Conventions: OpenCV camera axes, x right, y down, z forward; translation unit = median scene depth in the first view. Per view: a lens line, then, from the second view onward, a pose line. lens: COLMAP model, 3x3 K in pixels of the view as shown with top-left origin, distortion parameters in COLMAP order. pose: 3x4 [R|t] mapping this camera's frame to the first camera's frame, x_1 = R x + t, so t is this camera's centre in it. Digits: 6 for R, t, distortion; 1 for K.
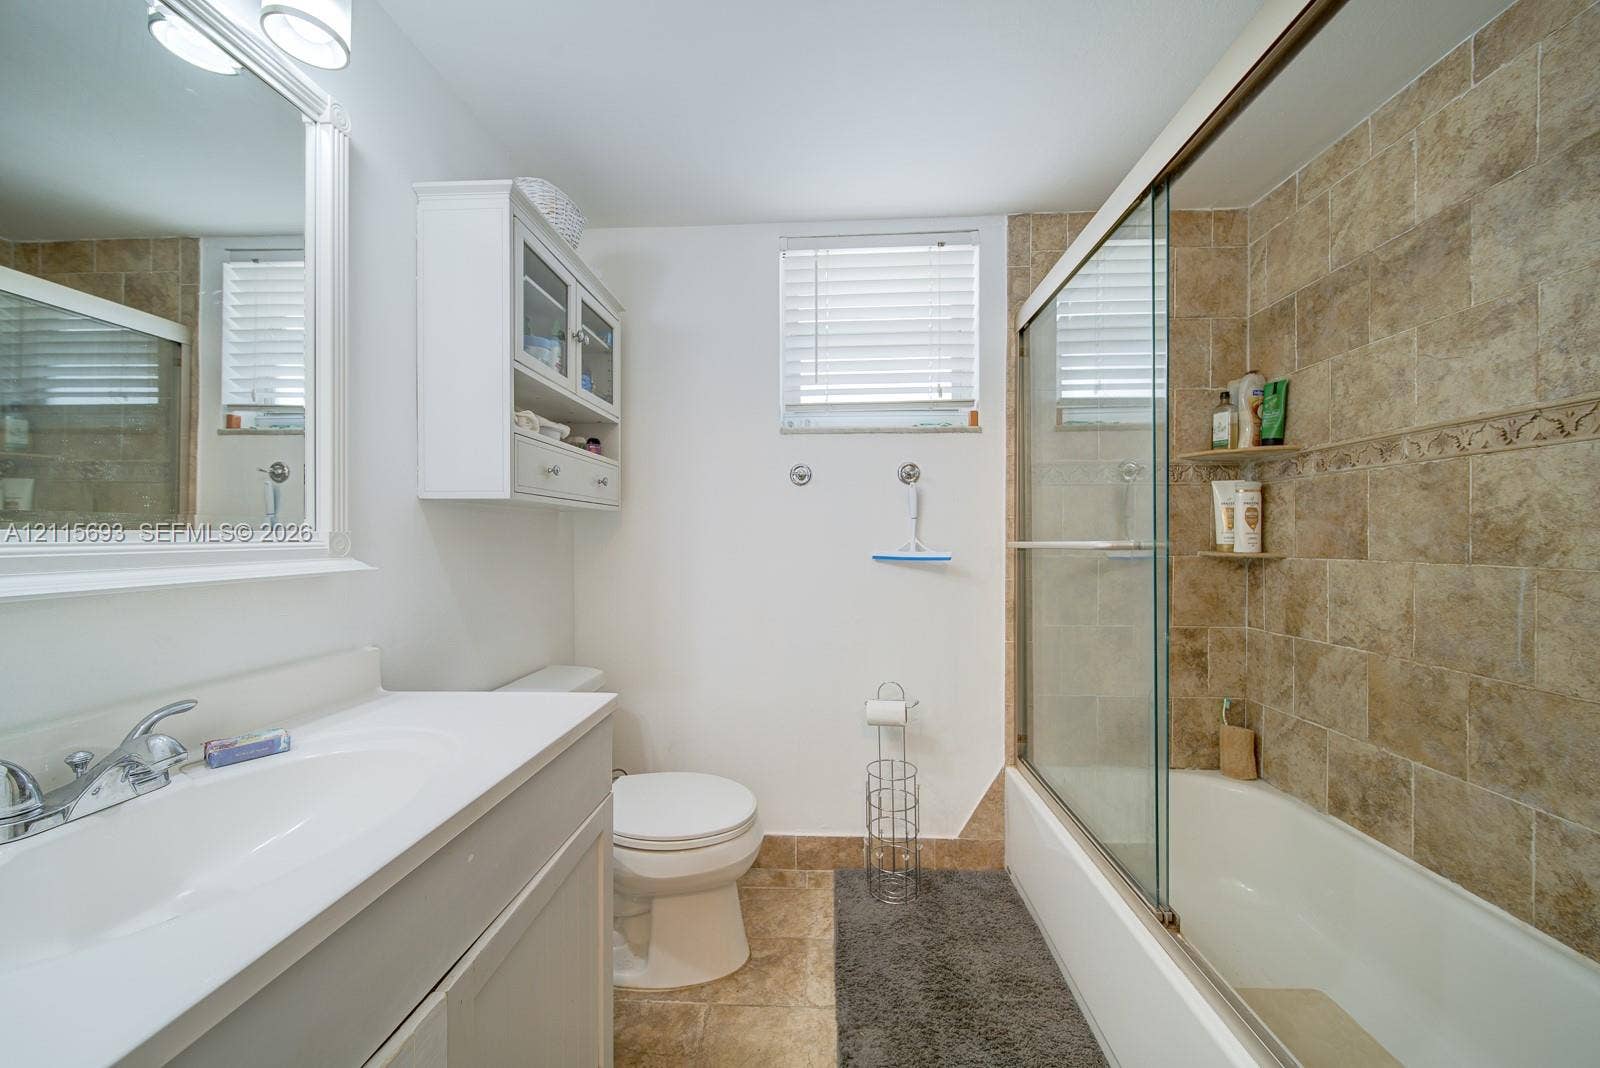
lens RADIAL K [[565.2, 0, 803.4], [0, 565.2, 535.1], [0, 0, 1]] dist [0.003084, -0.000071]
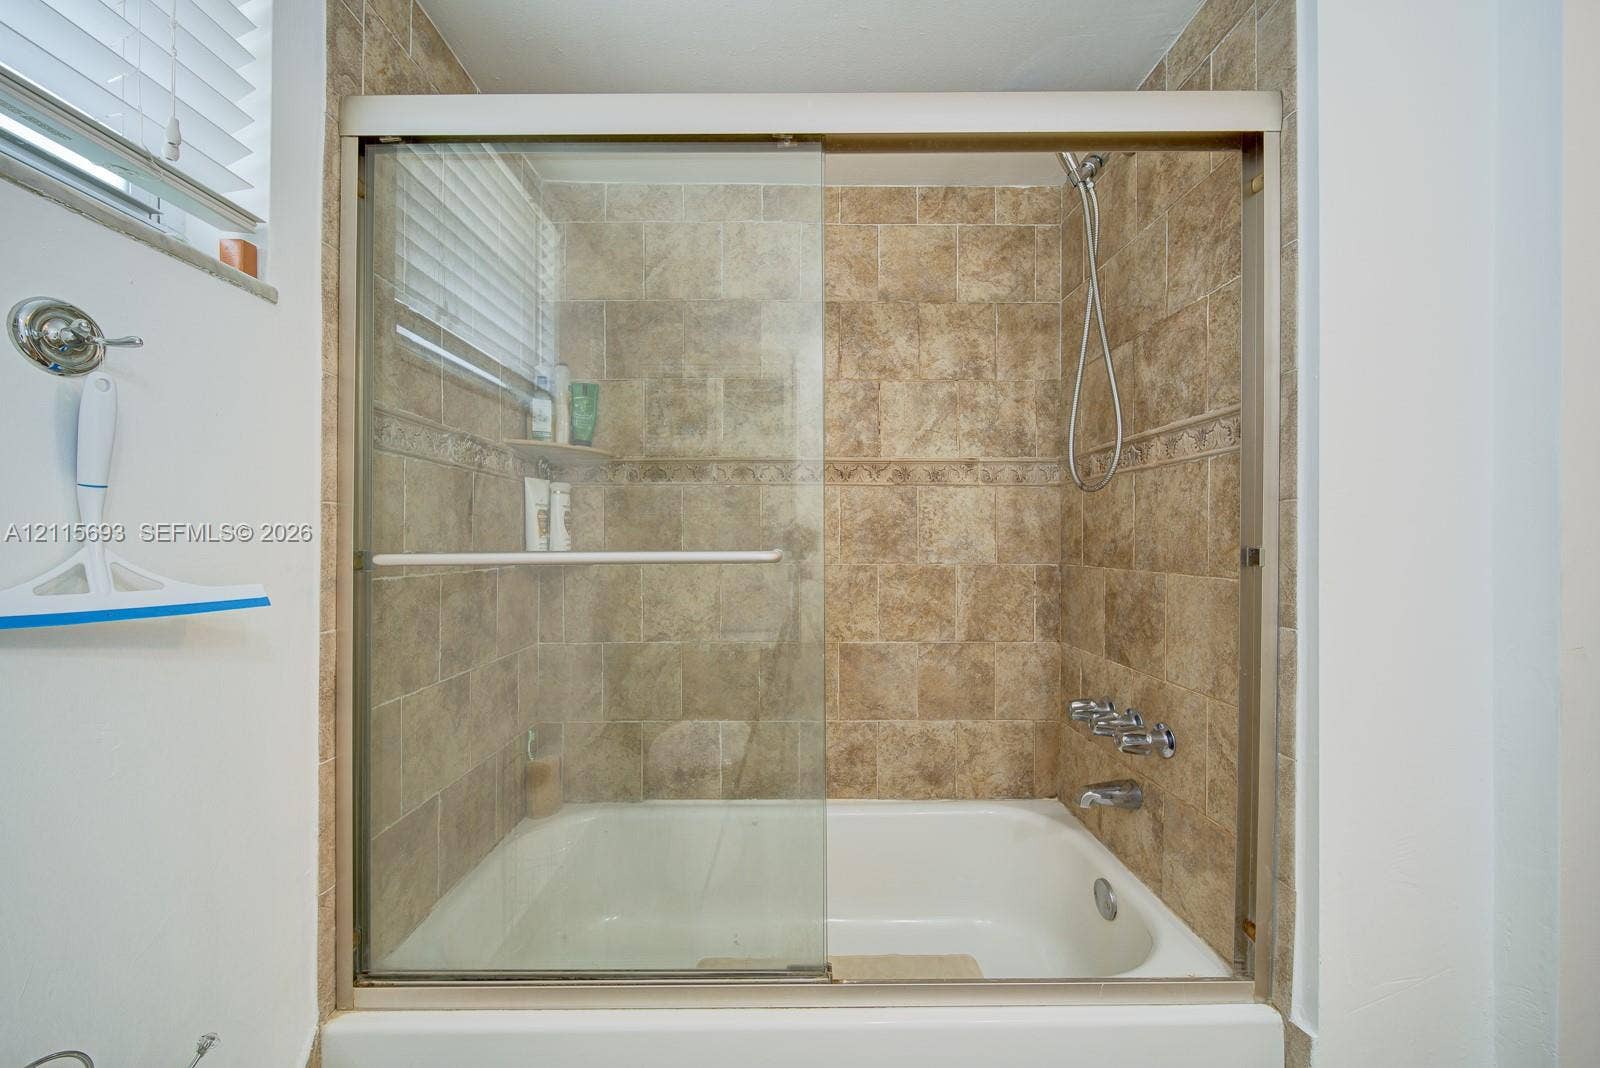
lens RADIAL K [[565.2, 0, 799.0], [0, 565.2, 539.7], [0, 0, 1]] dist [0.003084, -0.000071]
pose [[-0.049128, 0.003810, 0.998785, -0.144811], [-0.005899, 0.999974, -0.004104, -0.000800], [-0.998775, -0.006093, -0.049104, 0.664717]]
